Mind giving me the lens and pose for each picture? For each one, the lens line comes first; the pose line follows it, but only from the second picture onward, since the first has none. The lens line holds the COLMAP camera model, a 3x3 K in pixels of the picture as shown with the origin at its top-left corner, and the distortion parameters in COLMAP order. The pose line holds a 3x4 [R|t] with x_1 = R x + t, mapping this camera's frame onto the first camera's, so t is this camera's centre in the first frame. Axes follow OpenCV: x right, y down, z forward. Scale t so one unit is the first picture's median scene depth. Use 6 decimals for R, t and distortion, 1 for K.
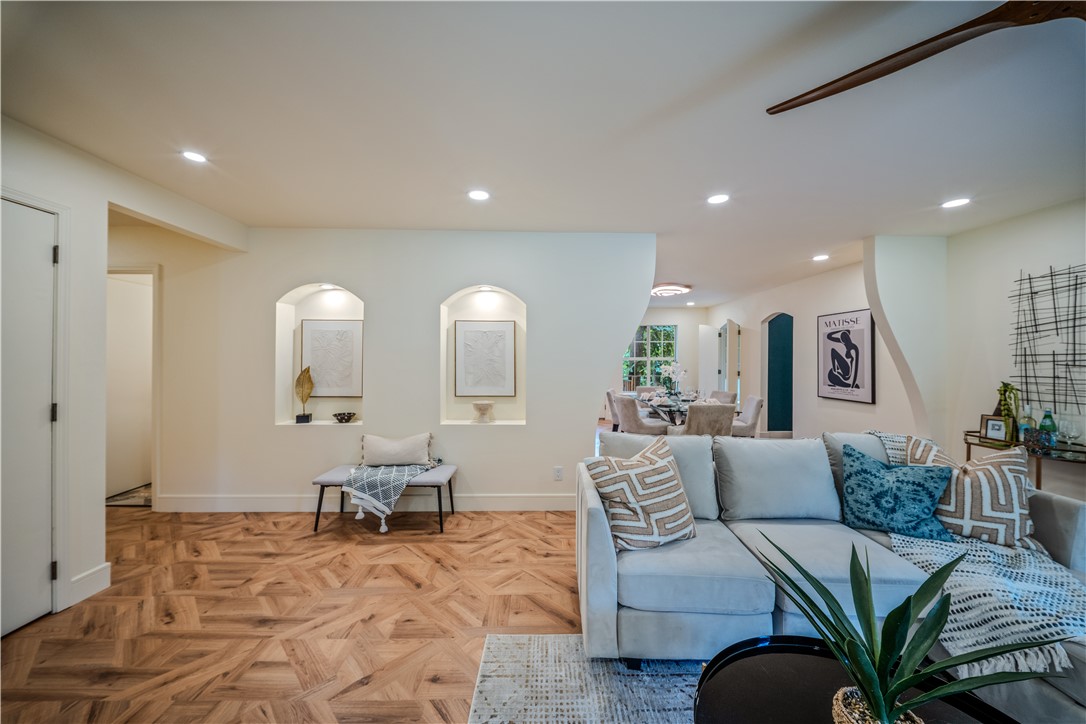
lens RADIAL K [[379.8, 0, 541.5], [0, 379.8, 355.2], [0, 0, 1]] dist [-0.000796, -0.003080]
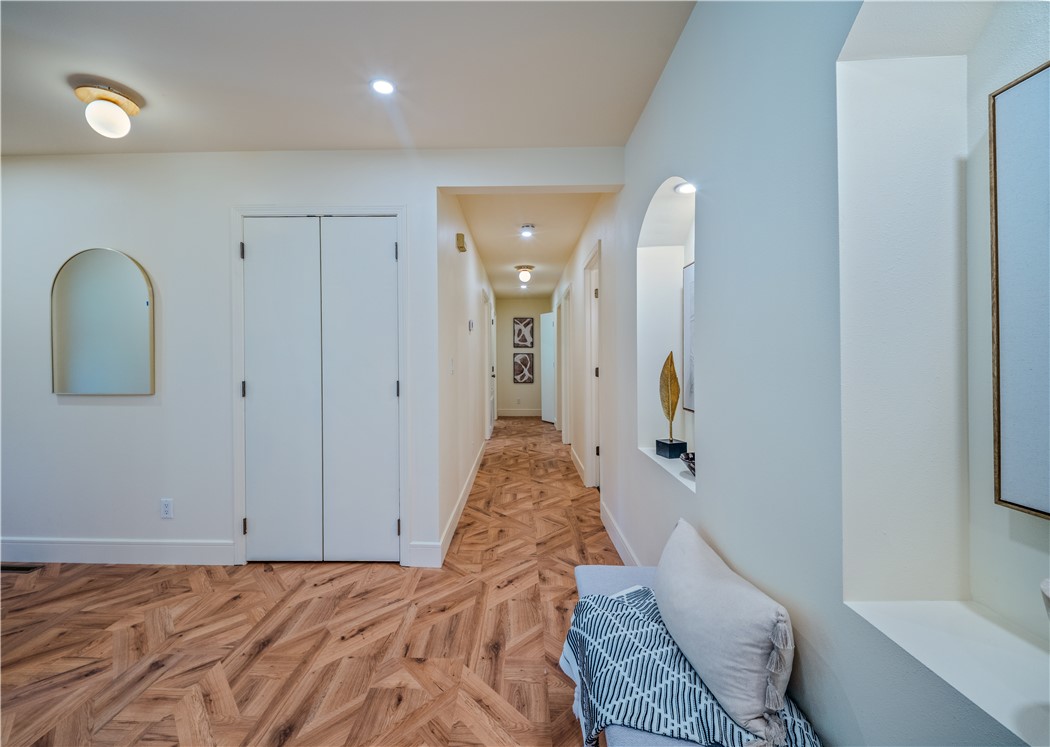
lens RADIAL K [[419.2, 0, 515.0], [0, 419.2, 356.3], [0, 0, 1]] dist [-0.012338, -0.000029]
pose [[-0.033918, -0.011568, -0.999358, -0.019940], [0.007390, 0.999903, -0.011826, 0.041001], [0.999397, -0.007786, -0.033830, 0.818911]]
